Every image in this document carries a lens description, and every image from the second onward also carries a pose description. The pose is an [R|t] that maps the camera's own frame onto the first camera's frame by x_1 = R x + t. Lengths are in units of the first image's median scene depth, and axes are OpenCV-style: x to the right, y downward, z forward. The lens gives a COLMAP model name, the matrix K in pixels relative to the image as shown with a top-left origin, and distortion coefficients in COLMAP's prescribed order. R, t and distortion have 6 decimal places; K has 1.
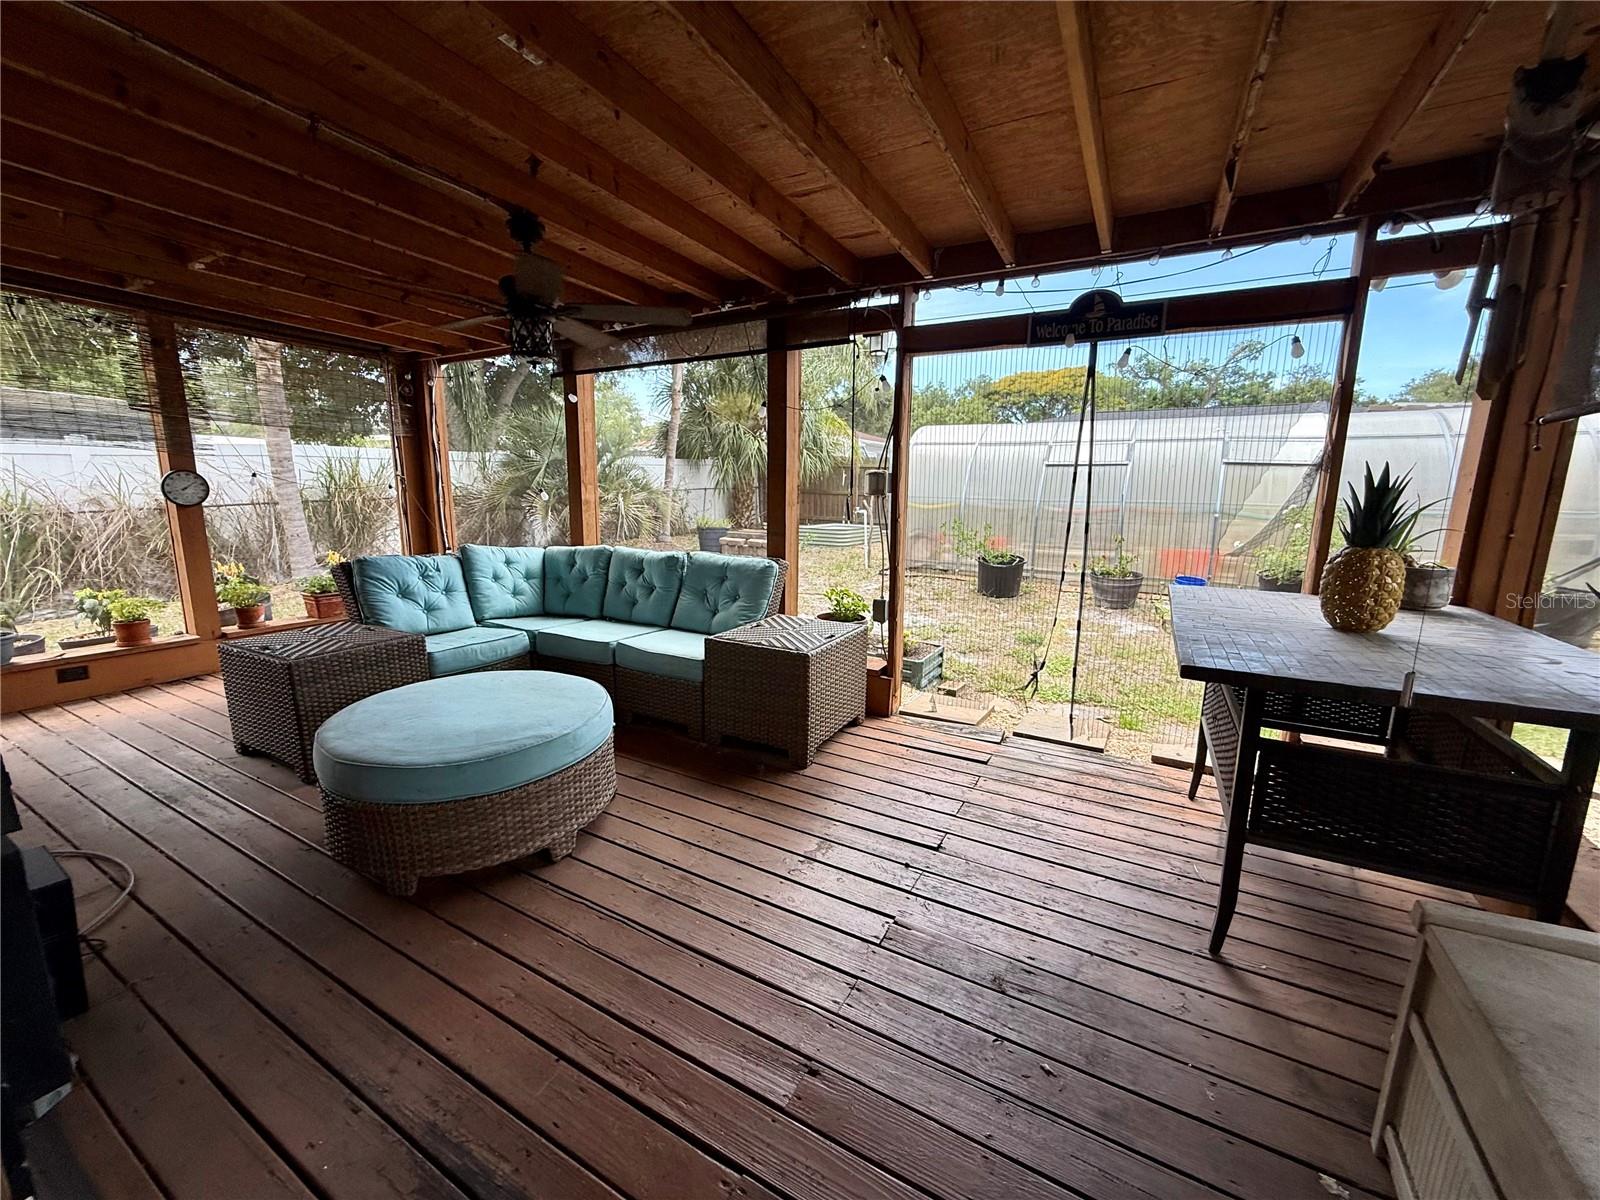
lens RADIAL K [[639.1, 0, 797.2], [0, 639.1, 601.7], [0, 0, 1]] dist [0.001444, -0.000352]
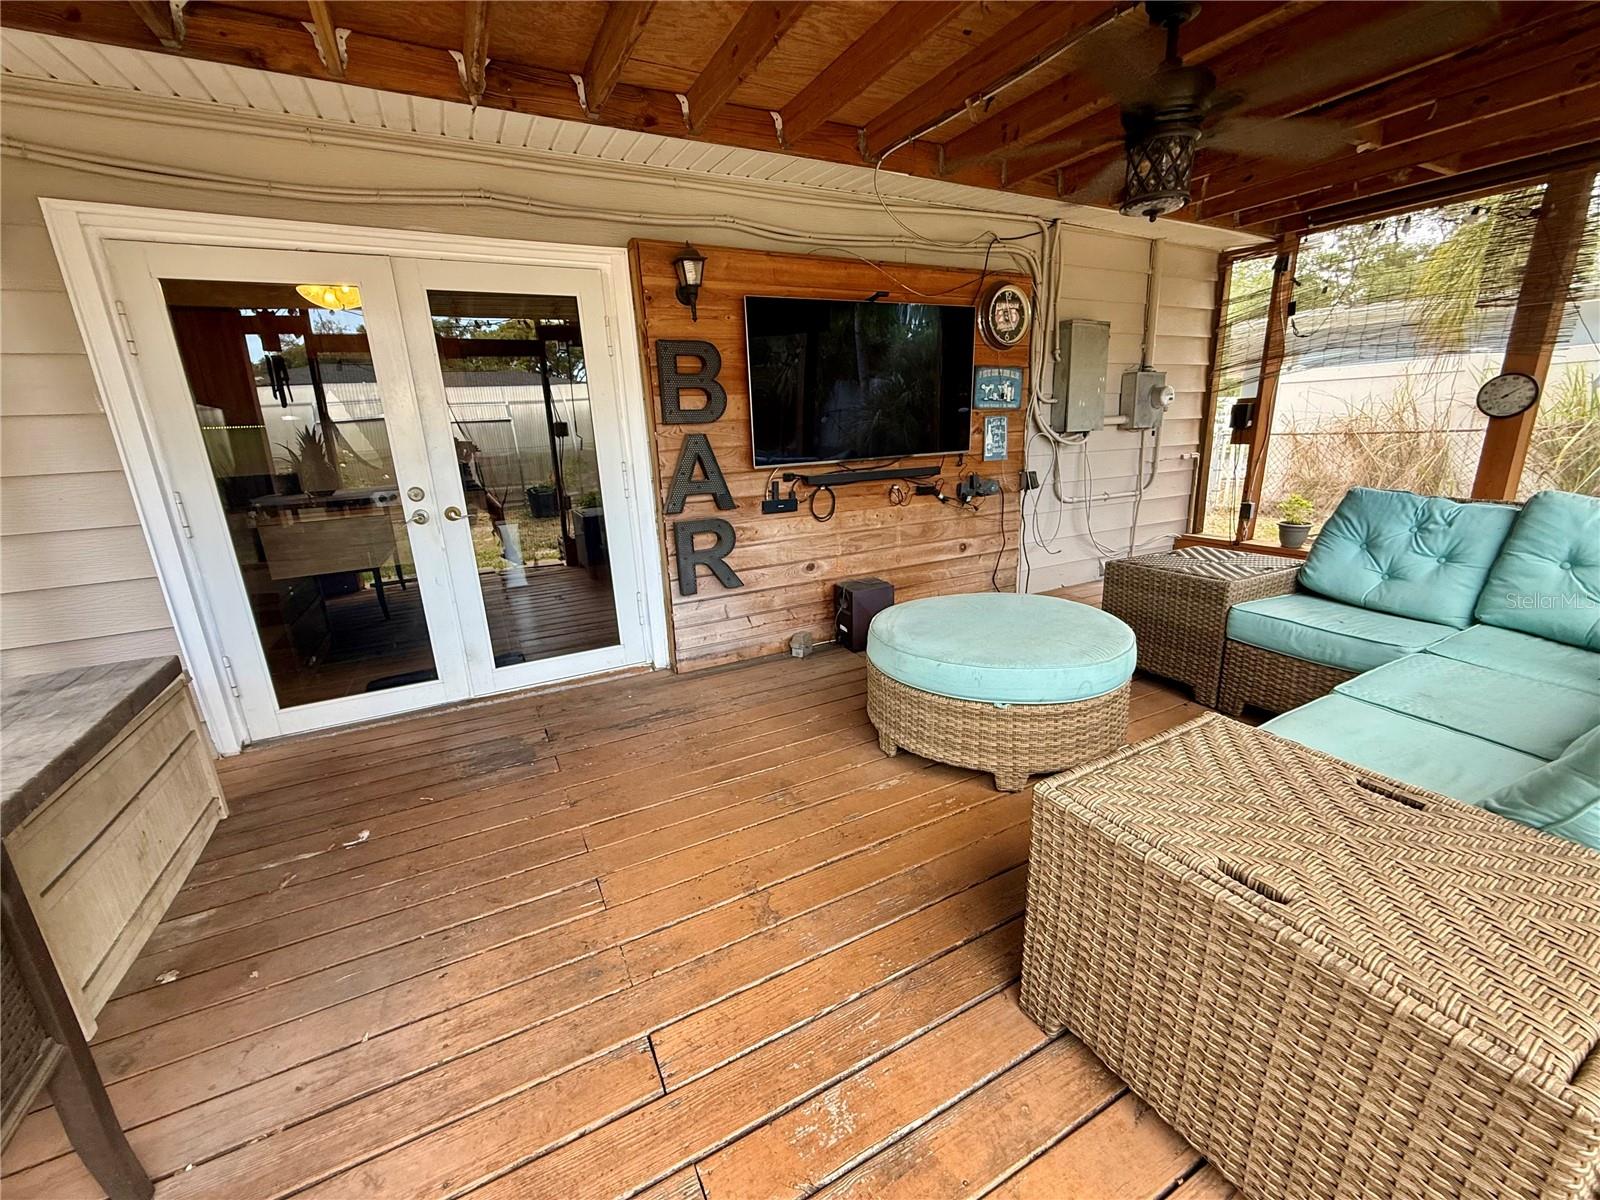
lens RADIAL K [[639.1, 0, 798.9], [0, 639.1, 603.4], [0, 0, 1]] dist [0.001444, -0.000352]
pose [[-0.553378, 0.234799, -0.799151, 0.344355], [-0.109917, 0.930469, 0.349495, -0.134625], [0.825646, 0.281243, -0.489092, 0.853291]]
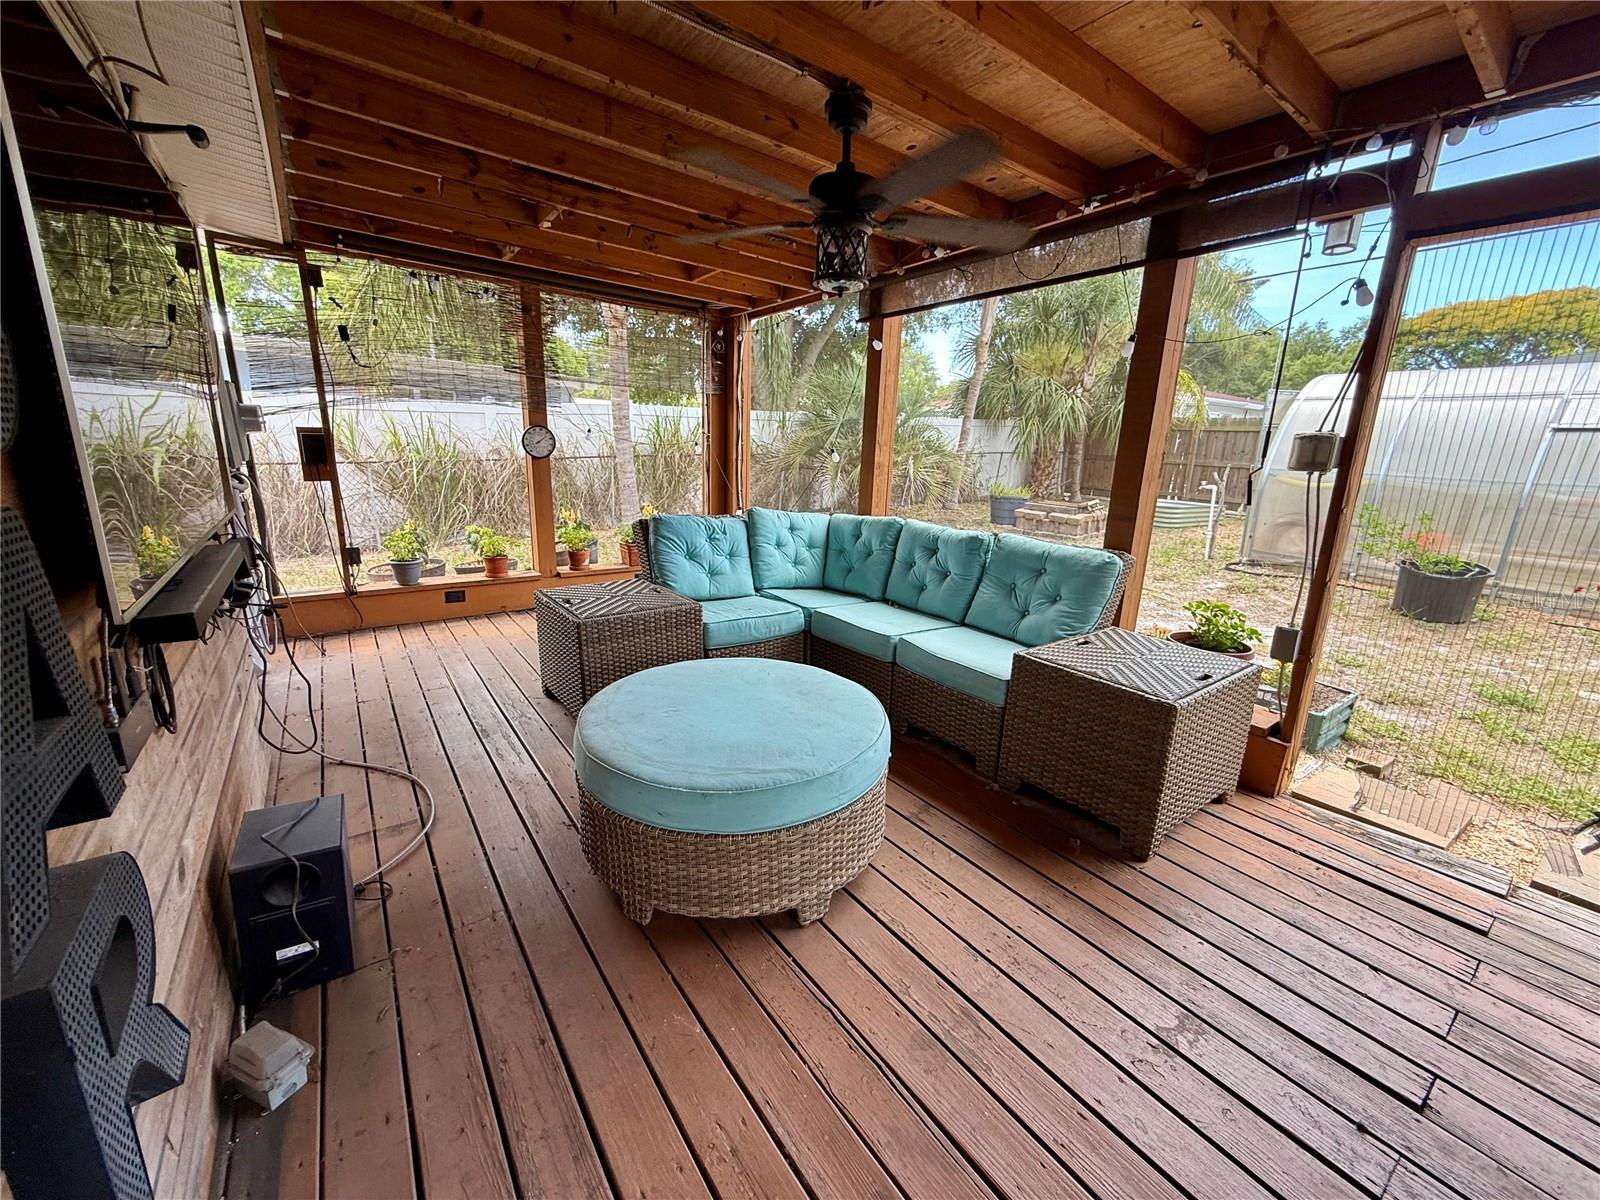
lens RADIAL K [[639.1, 0, 796.8], [0, 639.1, 599.5], [0, 0, 1]] dist [0.001444, -0.000352]
pose [[0.907921, 0.117004, -0.402479, -0.071871], [-0.095446, 0.992733, 0.073286, -0.033211], [0.408129, -0.028123, 0.912491, 0.181083]]
